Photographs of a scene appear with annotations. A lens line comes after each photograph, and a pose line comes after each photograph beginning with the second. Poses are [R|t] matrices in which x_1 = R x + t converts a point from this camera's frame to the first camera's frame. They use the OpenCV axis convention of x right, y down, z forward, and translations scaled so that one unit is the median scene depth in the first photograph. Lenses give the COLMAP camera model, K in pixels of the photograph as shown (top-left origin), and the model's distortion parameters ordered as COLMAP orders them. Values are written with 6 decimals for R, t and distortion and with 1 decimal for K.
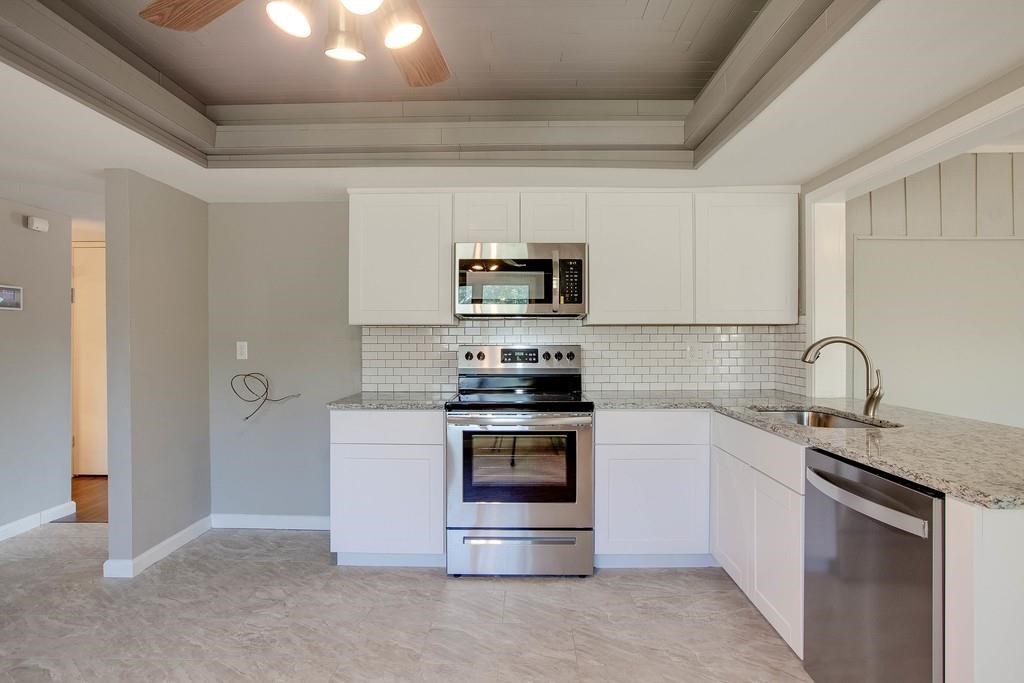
lens RADIAL K [[543.3, 0, 512.0], [0, 543.3, 341.5], [0, 0, 1]] dist [-0.047690, 0.025219]
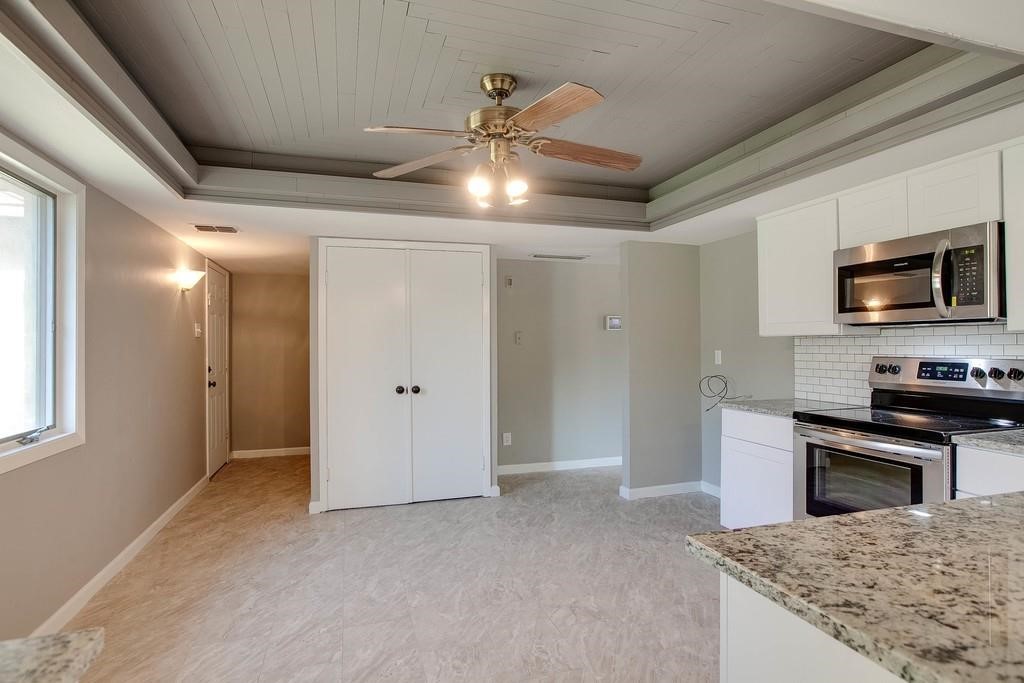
lens RADIAL K [[543.3, 0, 512.0], [0, 543.3, 341.5], [0, 0, 1]] dist [-0.047690, 0.025219]
pose [[0.306922, -0.005422, -0.951719, 0.623876], [-0.001876, 0.999978, -0.006302, -0.012693], [0.951733, 0.003720, 0.306905, 0.160895]]
